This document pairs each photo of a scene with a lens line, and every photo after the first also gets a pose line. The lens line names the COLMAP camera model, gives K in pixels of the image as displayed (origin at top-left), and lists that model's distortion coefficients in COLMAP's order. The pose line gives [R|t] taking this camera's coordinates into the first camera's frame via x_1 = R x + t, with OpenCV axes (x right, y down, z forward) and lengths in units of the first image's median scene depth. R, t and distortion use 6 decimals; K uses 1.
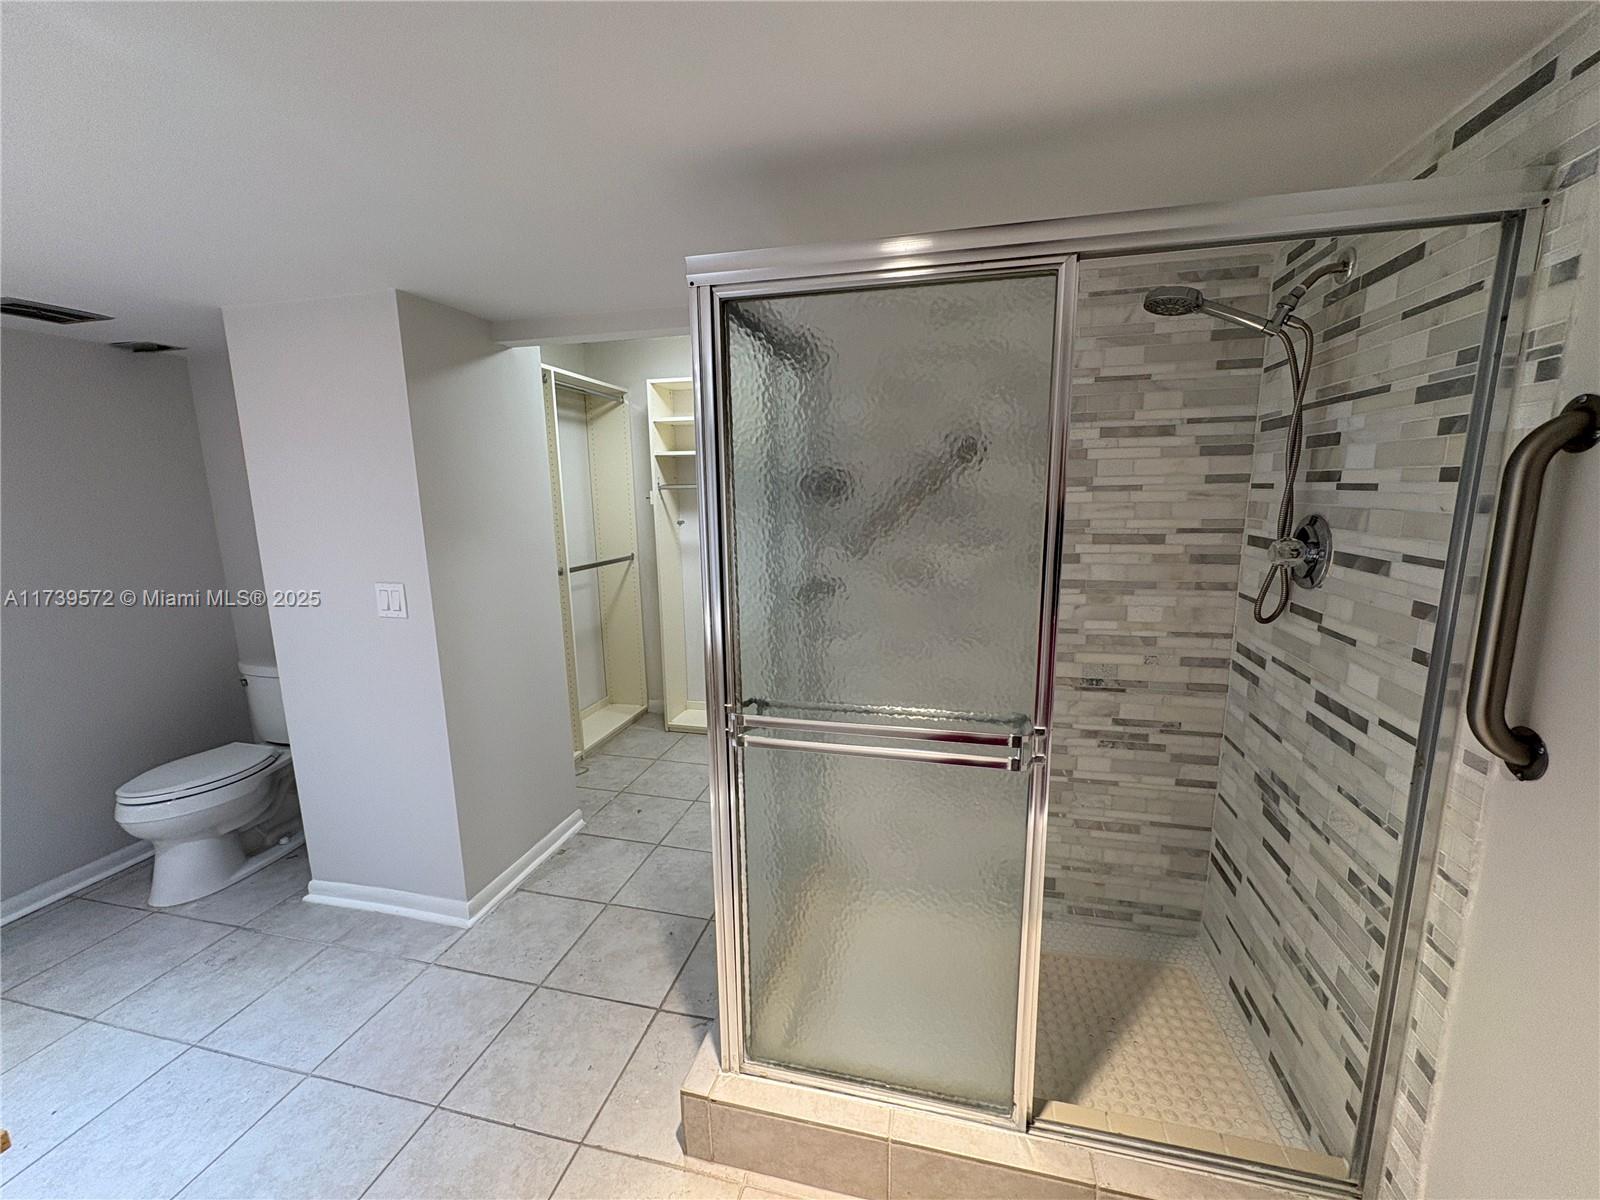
lens RADIAL K [[635.3, 0, 809.1], [0, 635.3, 602.3], [0, 0, 1]] dist [0.002473, -0.000488]
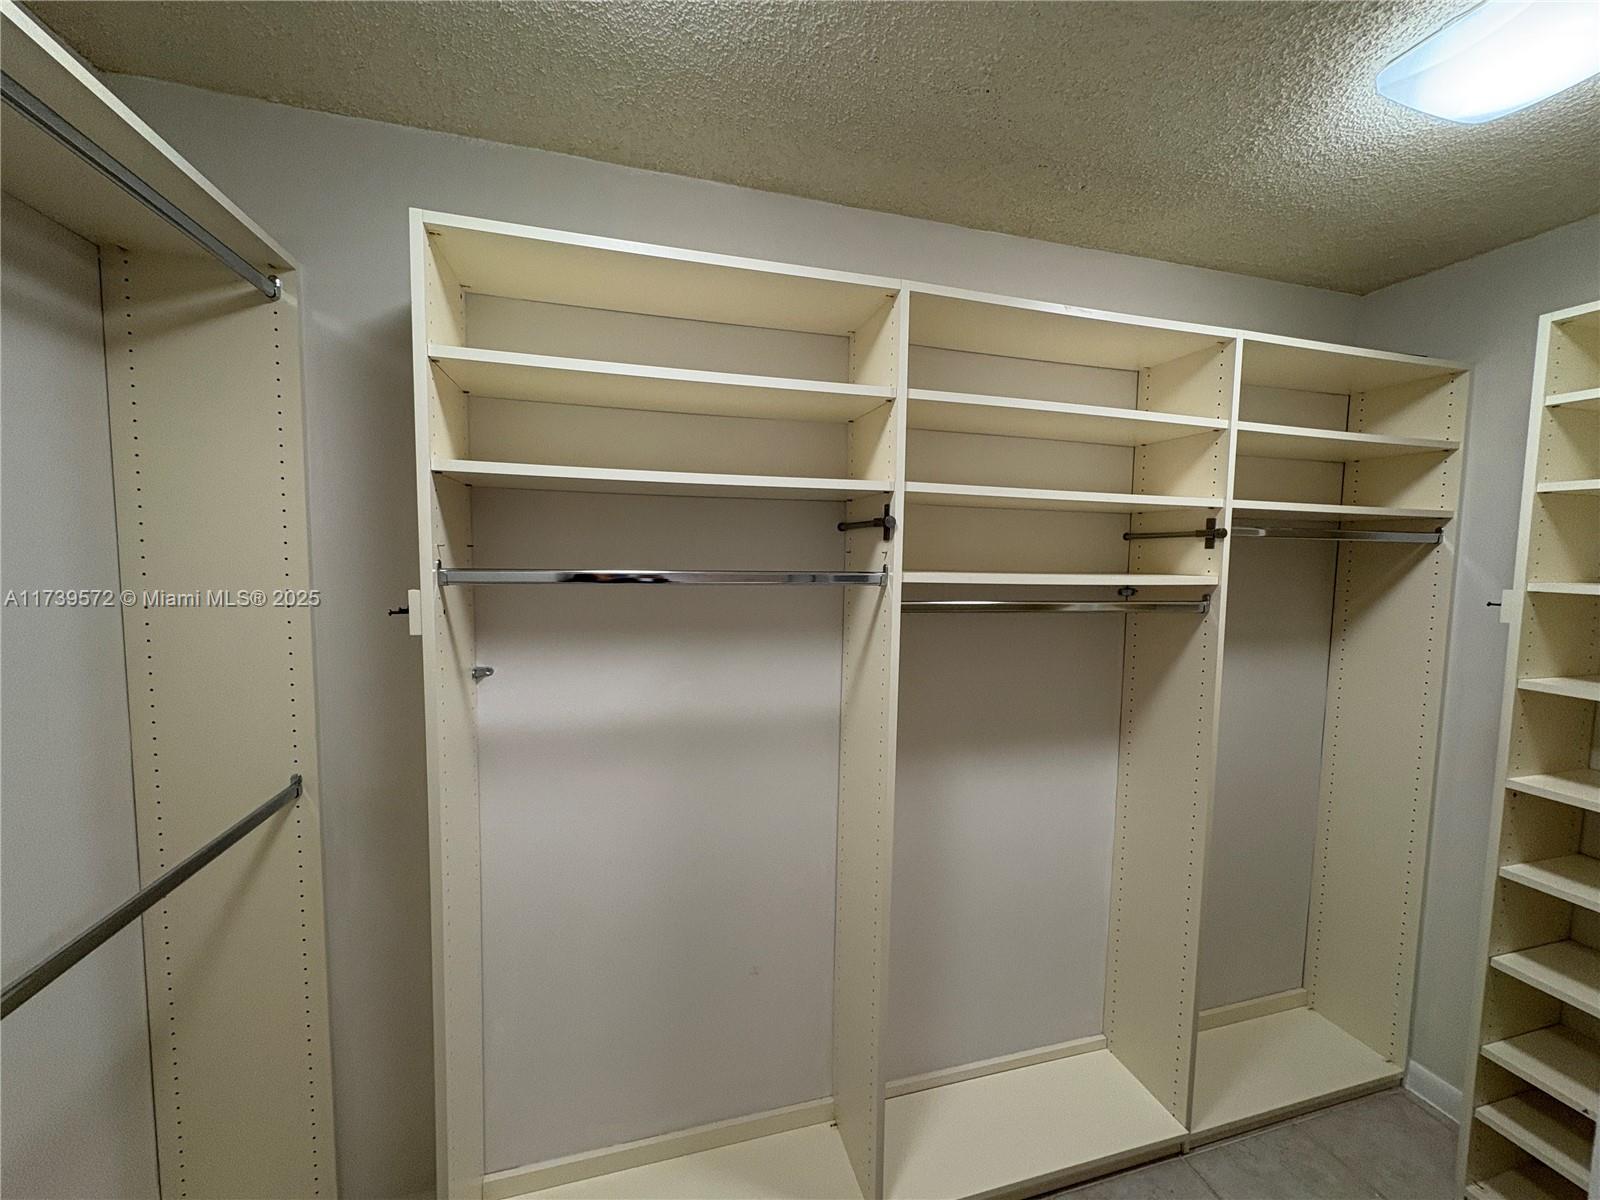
lens RADIAL K [[635.3, 0, 806.0], [0, 635.3, 598.0], [0, 0, 1]] dist [0.002473, -0.000488]
pose [[0.871138, -0.014322, 0.490829, -0.224964], [0.062293, 0.994722, -0.081534, -0.130346], [-0.487070, 0.101603, 0.867433, 0.629712]]
